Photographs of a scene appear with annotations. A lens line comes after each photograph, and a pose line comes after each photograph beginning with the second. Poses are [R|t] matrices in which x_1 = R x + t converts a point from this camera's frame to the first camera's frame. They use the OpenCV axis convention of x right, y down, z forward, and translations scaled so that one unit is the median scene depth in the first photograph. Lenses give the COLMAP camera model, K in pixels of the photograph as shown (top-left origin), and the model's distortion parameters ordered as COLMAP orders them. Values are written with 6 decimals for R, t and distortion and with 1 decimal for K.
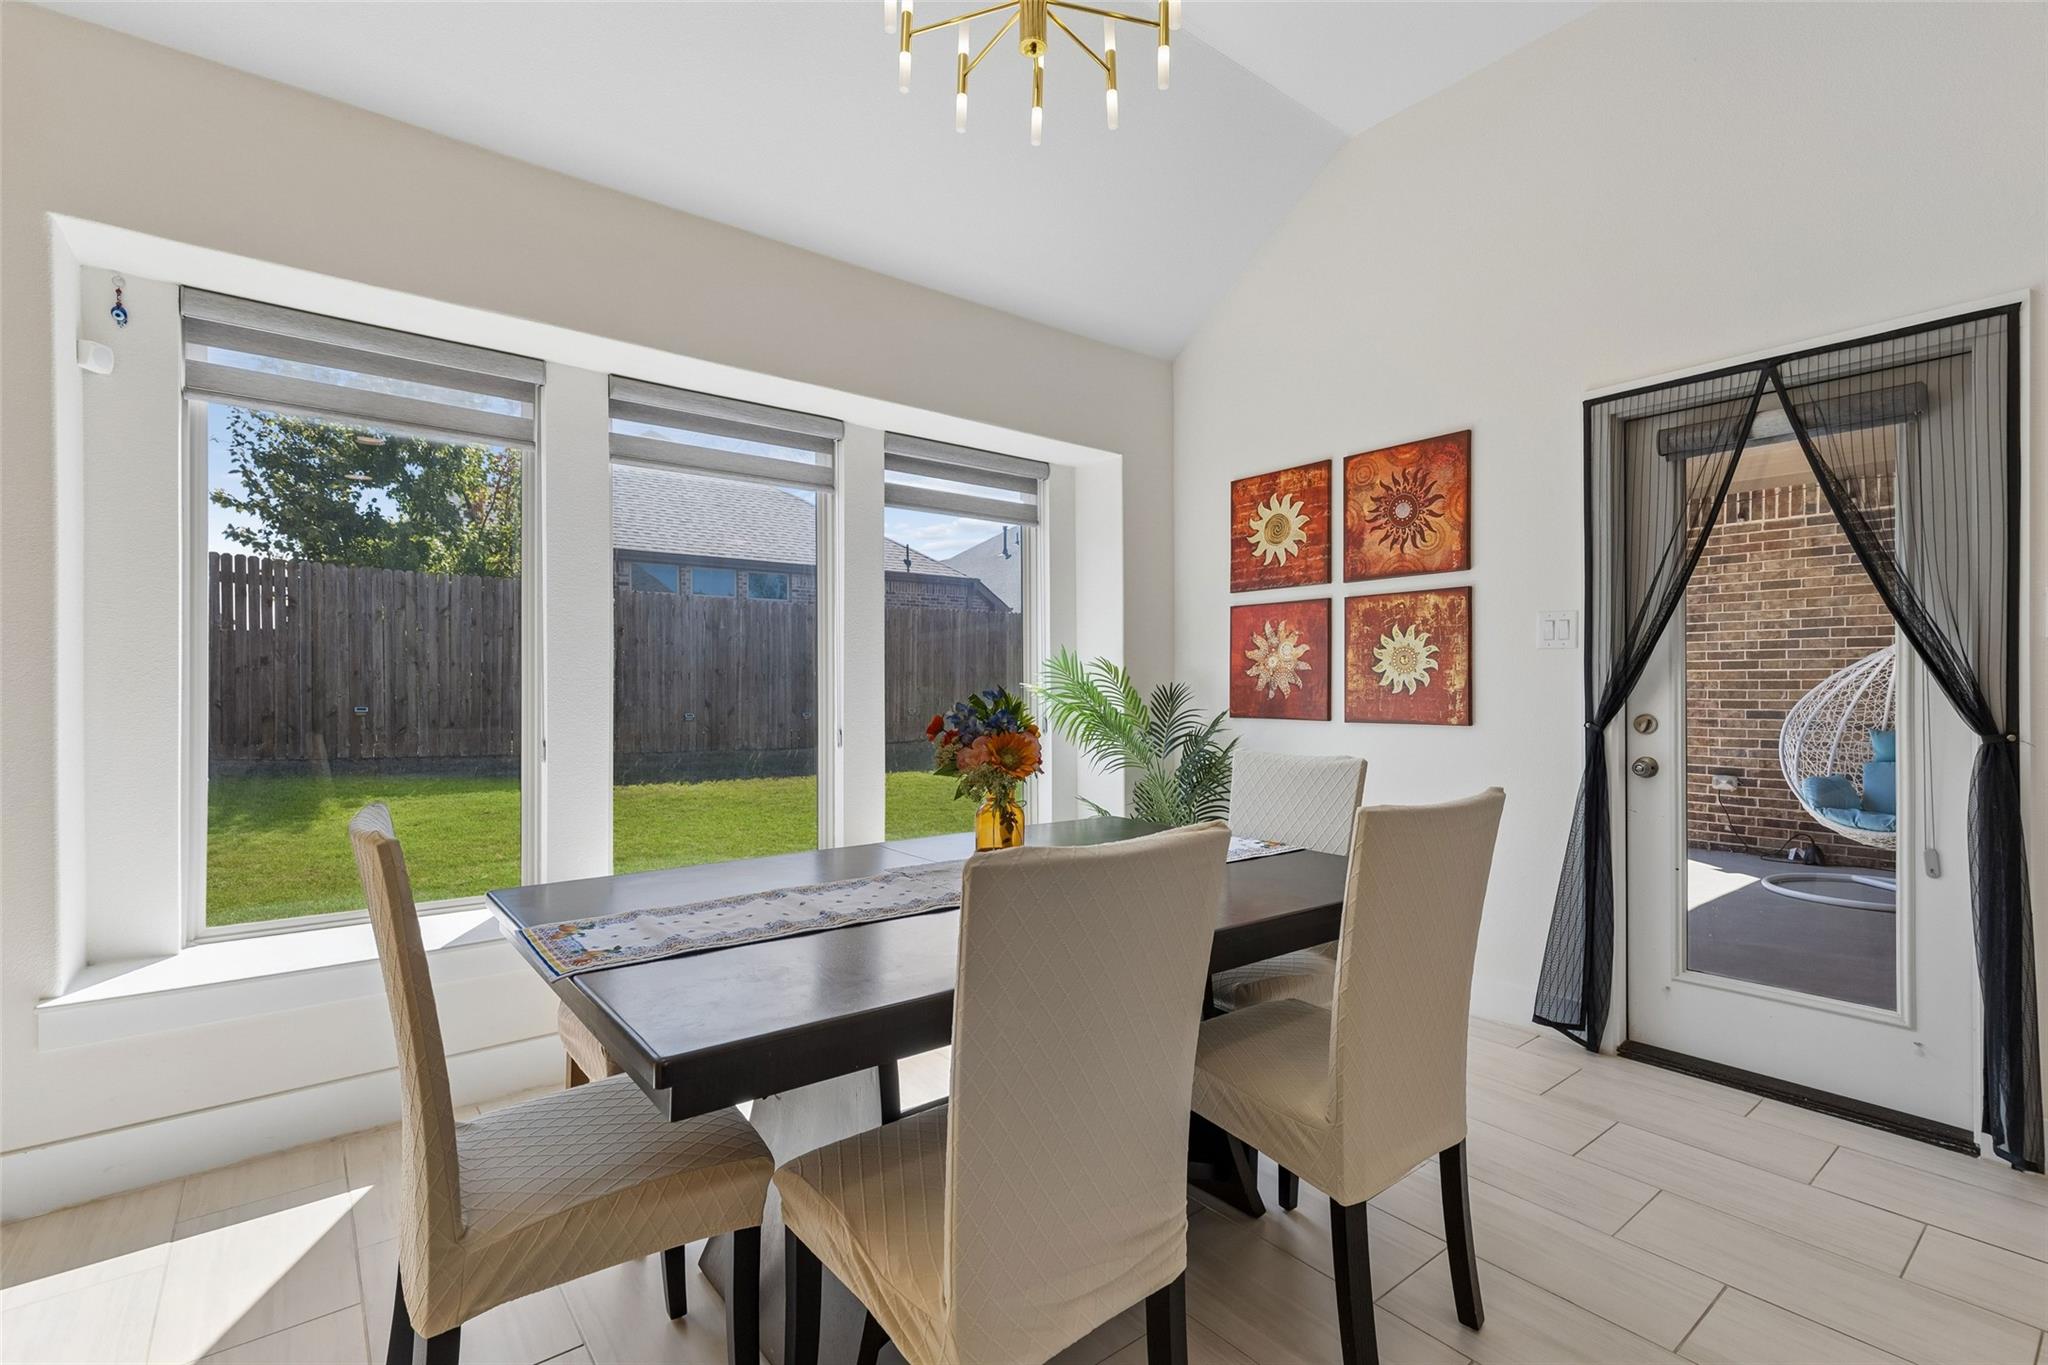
lens RADIAL K [[909.7, 0, 1024.0], [0, 909.7, 689.1], [0, 0, 1]] dist [0.010790, 0.000287]
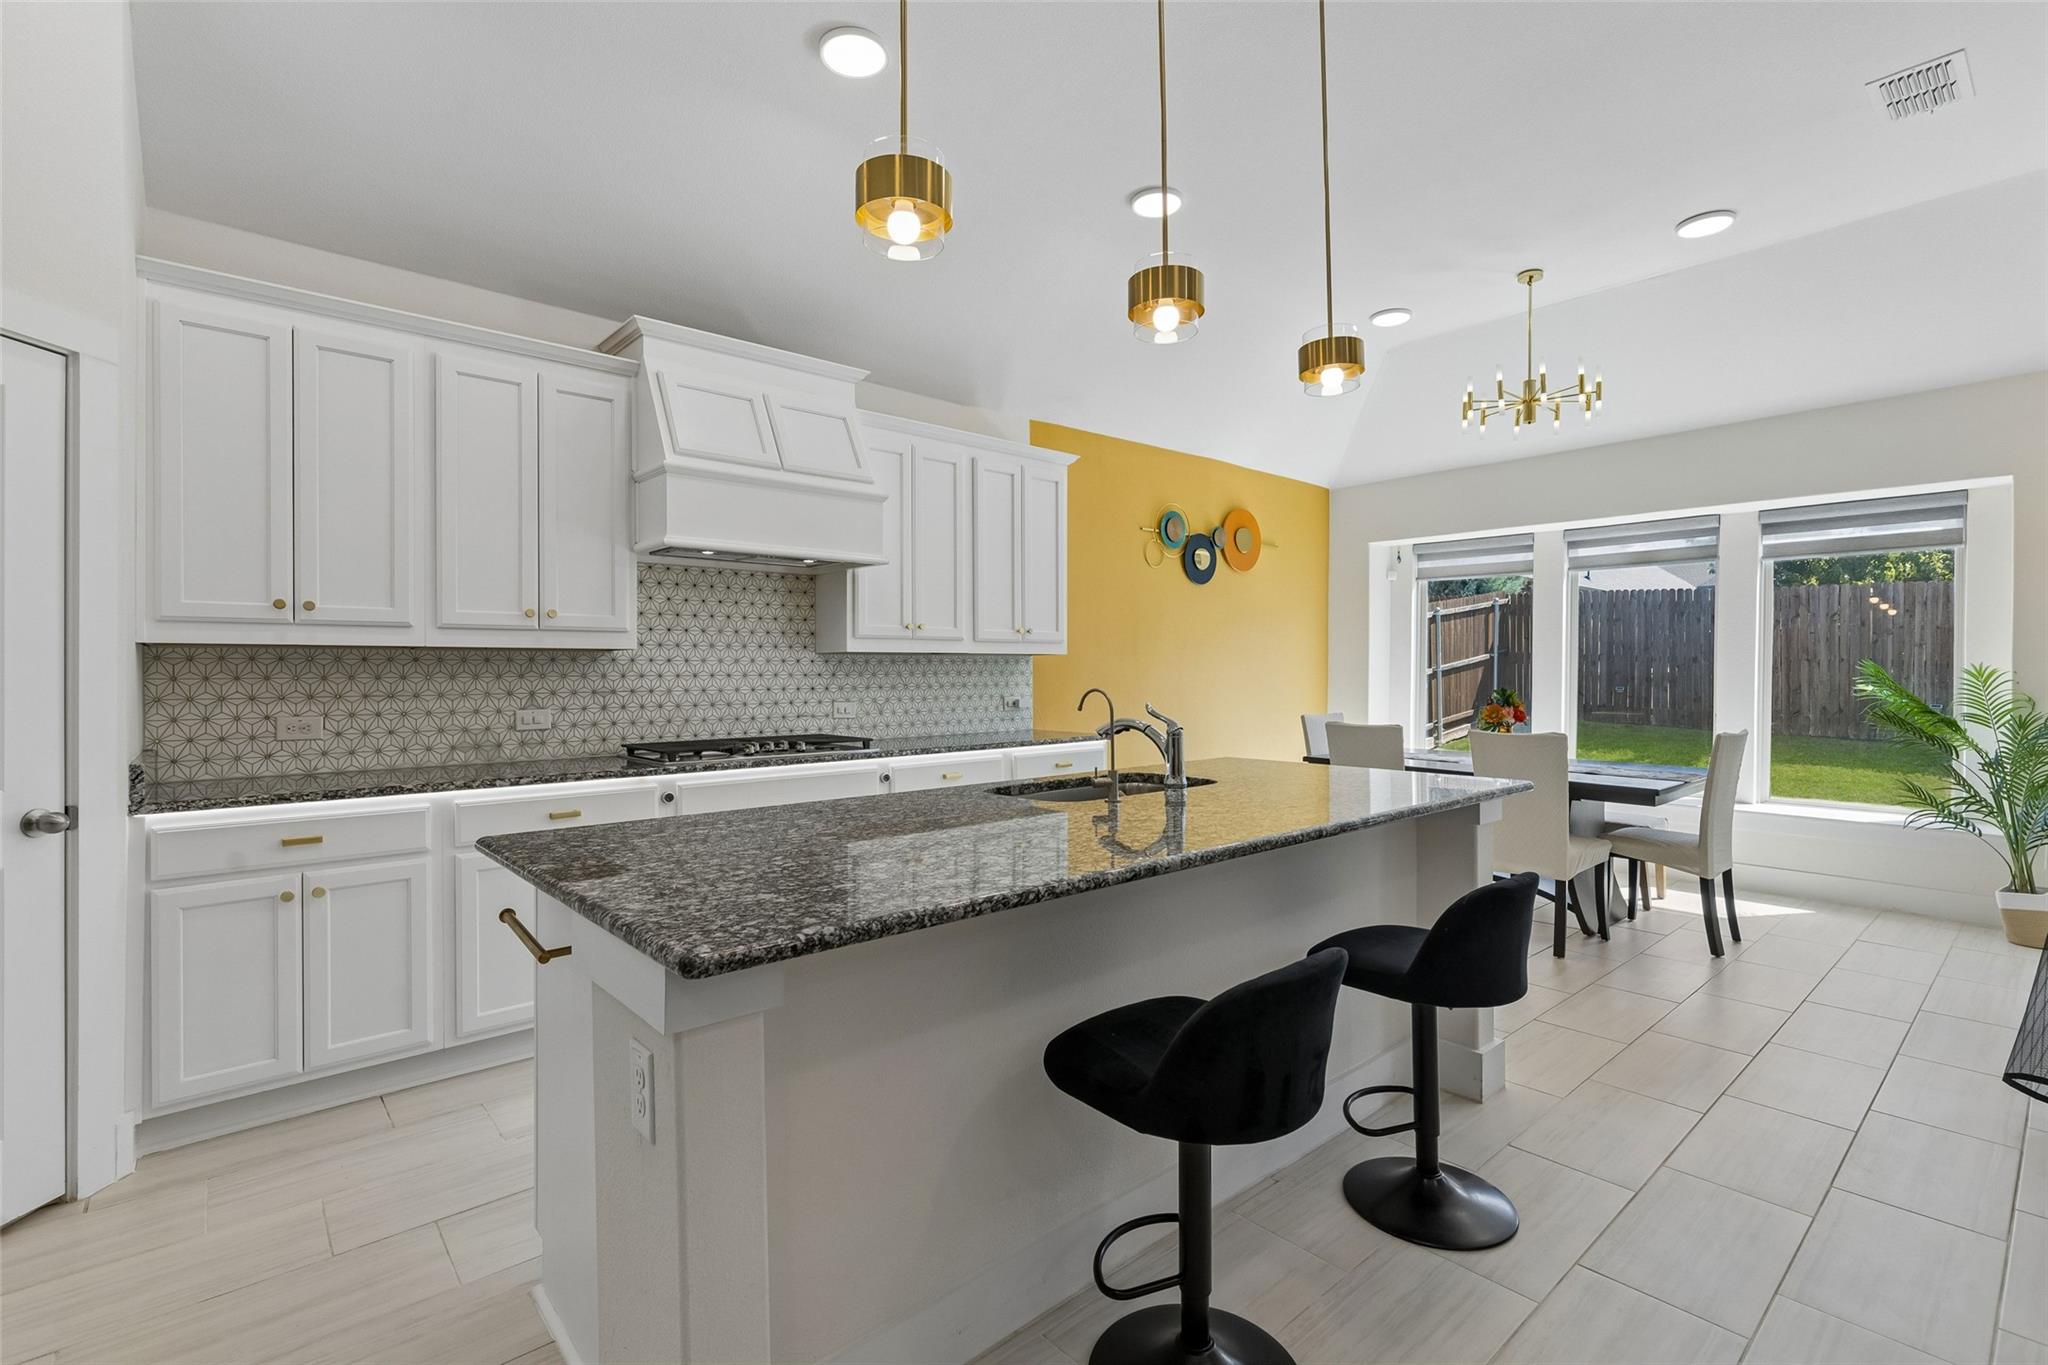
lens RADIAL K [[924.7, 0, 1027.9], [0, 924.7, 673.4], [0, 0, 1]] dist [0.013371, 0.000338]
pose [[0.035887, 0.004532, -0.999346, 0.702388], [-0.005479, 0.999976, 0.004338, -0.011583], [0.999341, 0.005320, 0.035911, -0.124602]]
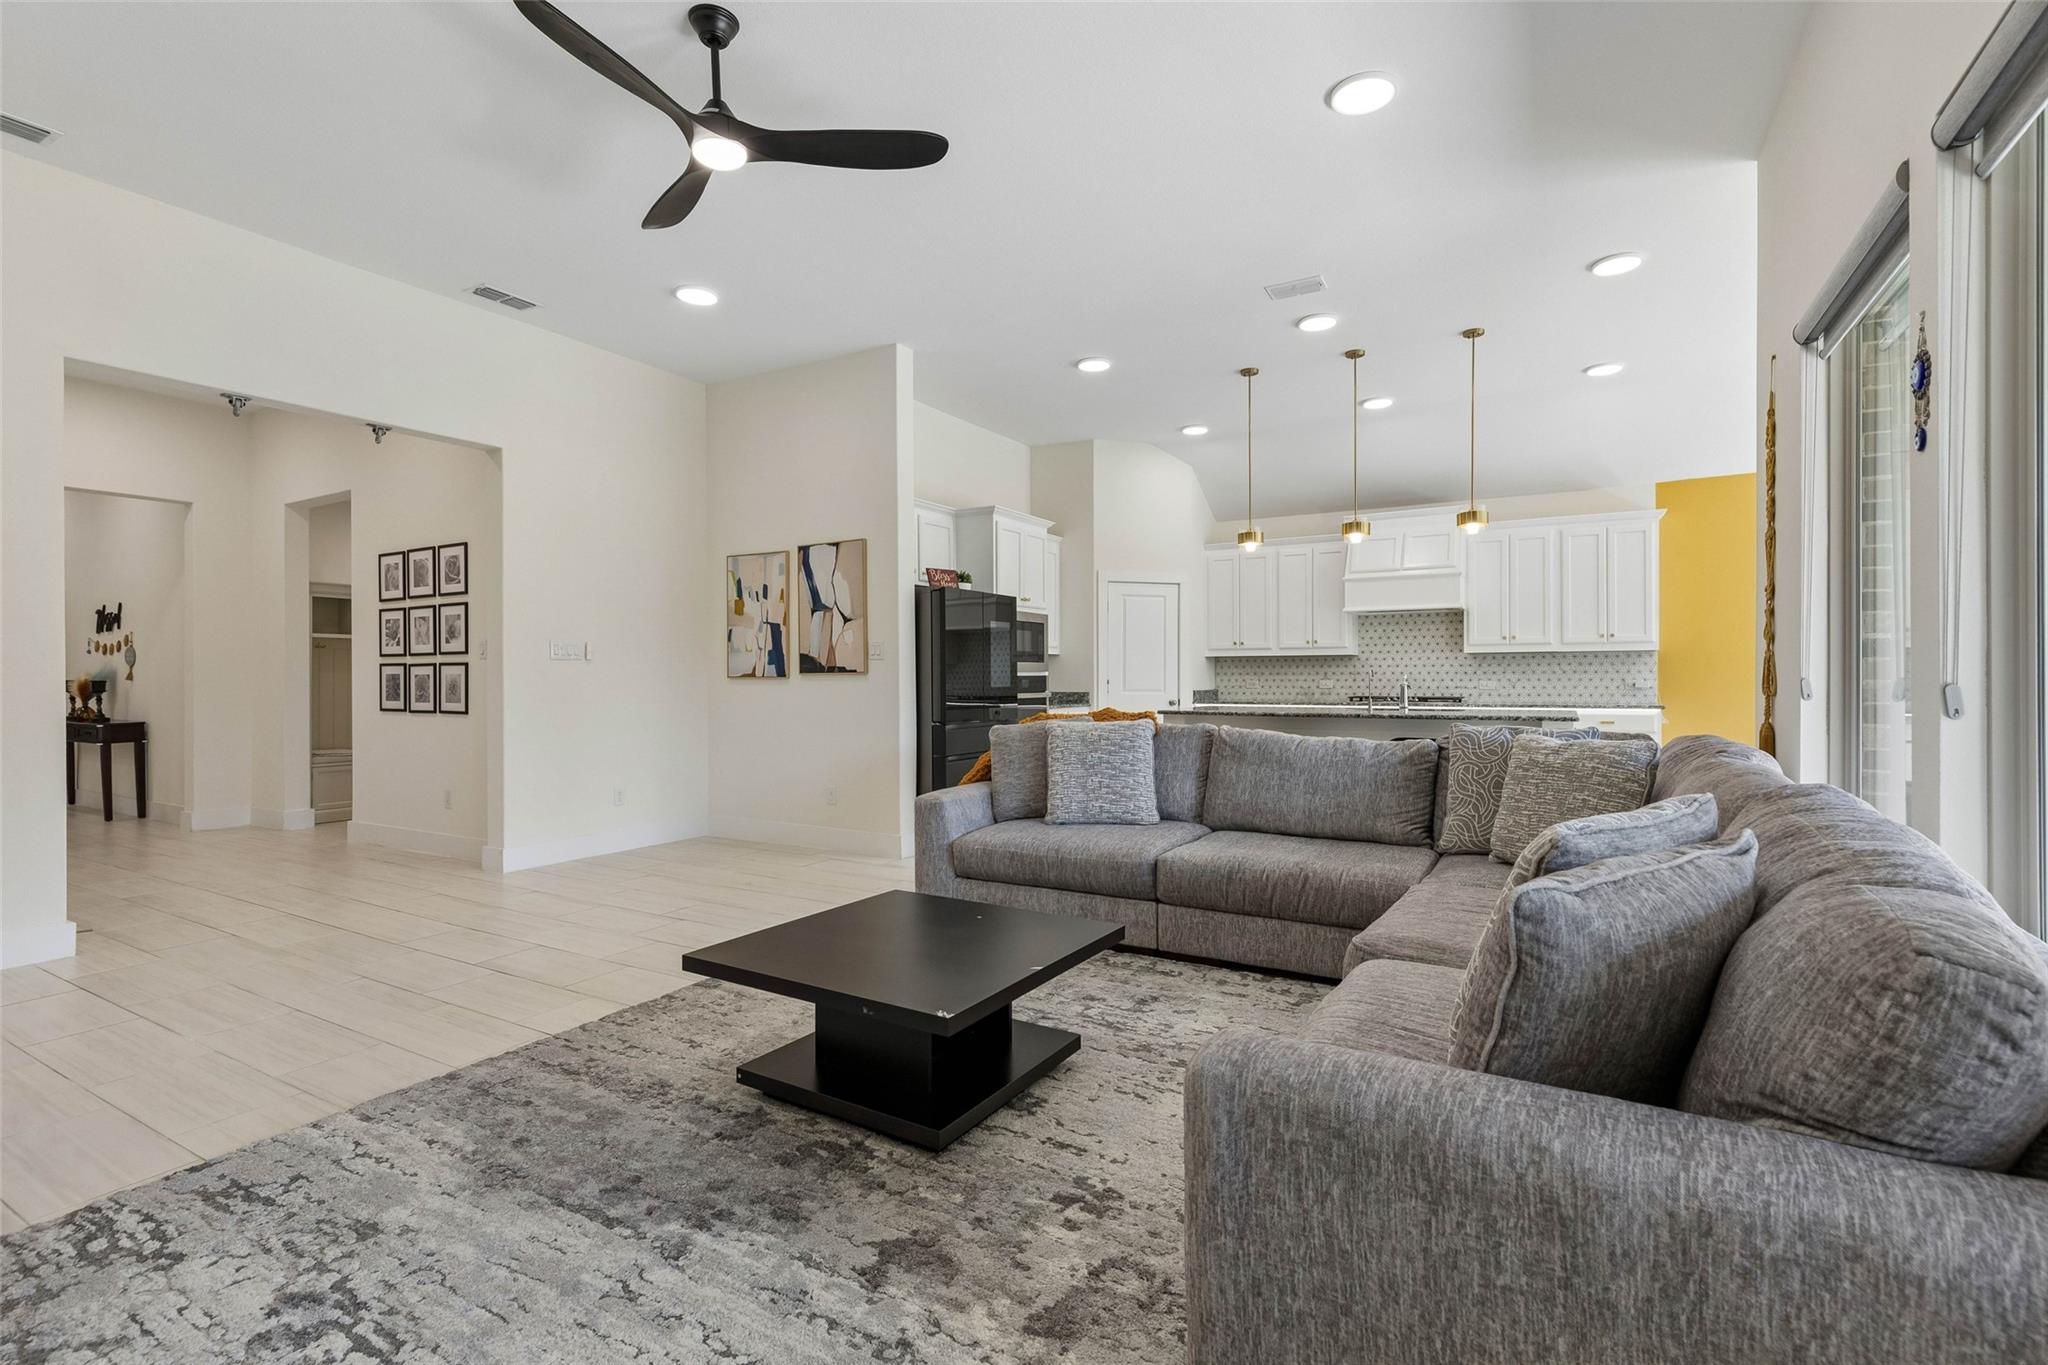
lens RADIAL K [[924.7, 0, 1027.9], [0, 924.7, 673.4], [0, 0, 1]] dist [0.013371, 0.000338]
pose [[-0.937151, 0.003910, -0.348903, 0.993353], [0.002073, 0.999982, 0.005639, -0.004807], [0.348919, 0.004561, -0.937142, 0.651743]]
